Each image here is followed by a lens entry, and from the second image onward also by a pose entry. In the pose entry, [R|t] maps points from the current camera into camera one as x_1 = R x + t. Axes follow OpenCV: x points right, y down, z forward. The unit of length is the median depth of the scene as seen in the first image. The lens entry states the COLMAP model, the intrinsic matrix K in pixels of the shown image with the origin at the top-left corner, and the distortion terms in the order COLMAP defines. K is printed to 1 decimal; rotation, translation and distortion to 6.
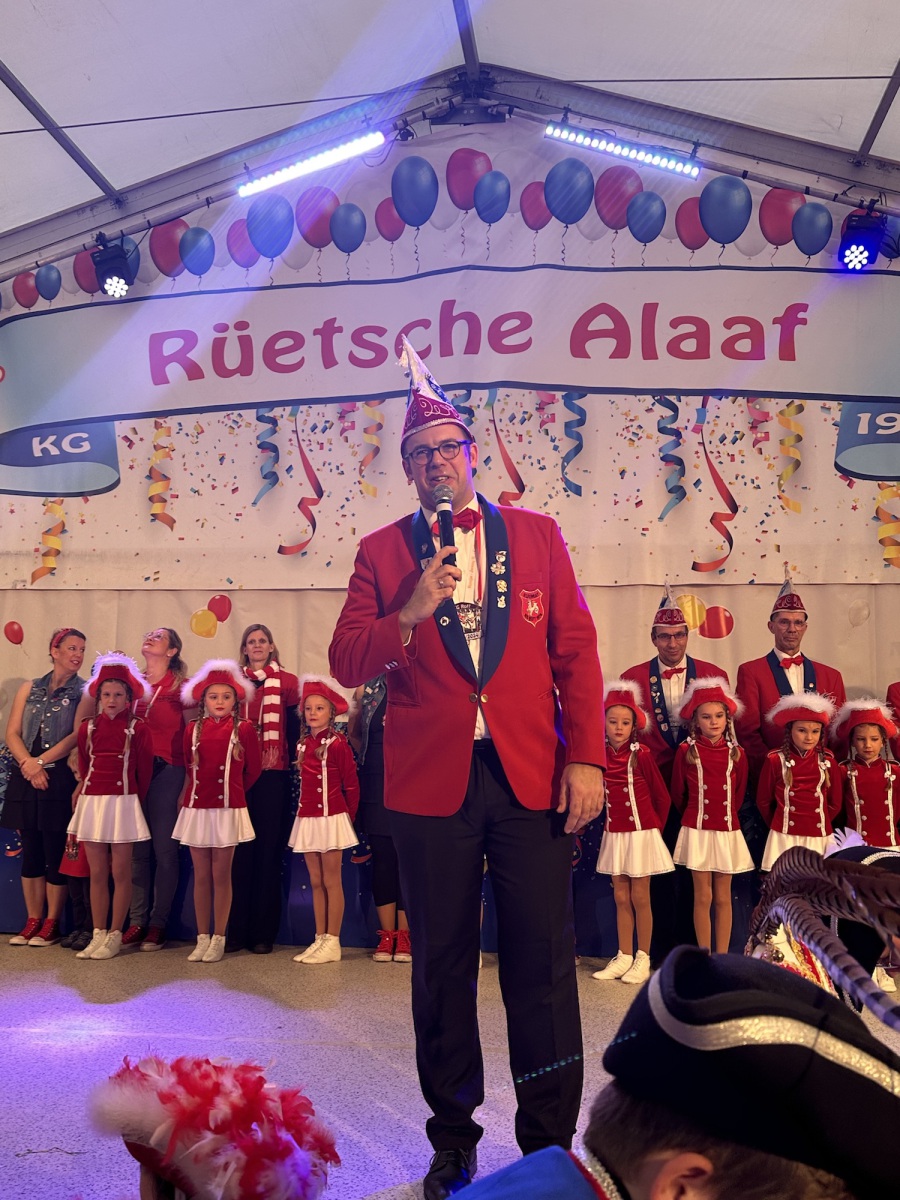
lens RADIAL K [[1146.9, 0, 441.0], [0, 1146.9, 602.6], [0, 0, 1]] dist [0.081893, 0.000000]
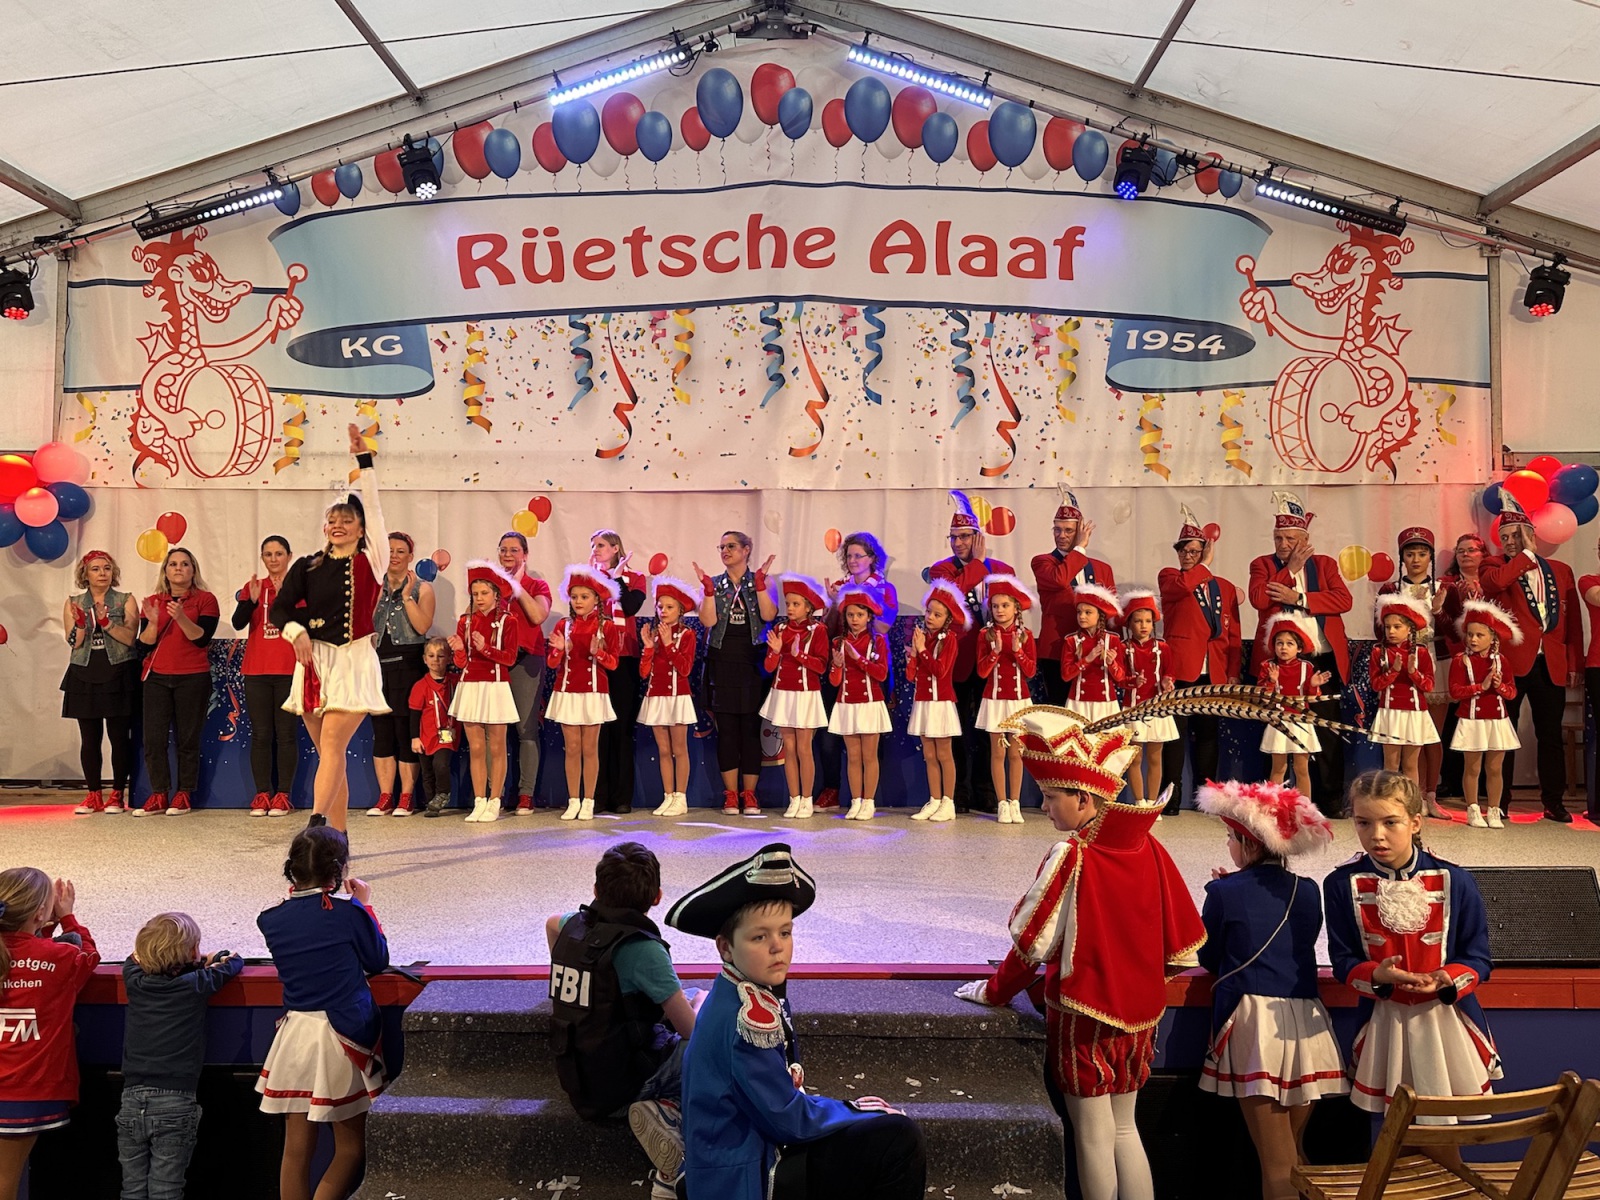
lens RADIAL K [[1288.9, 0, 819.7], [0, 1288.9, 601.2], [0, 0, 1]] dist [0.088950, -0.160327]
pose [[0.993228, -0.012110, 0.115551, -0.076279], [0.000770, 0.995217, 0.097685, -0.026536], [-0.116181, -0.096935, 0.988486, -0.207841]]
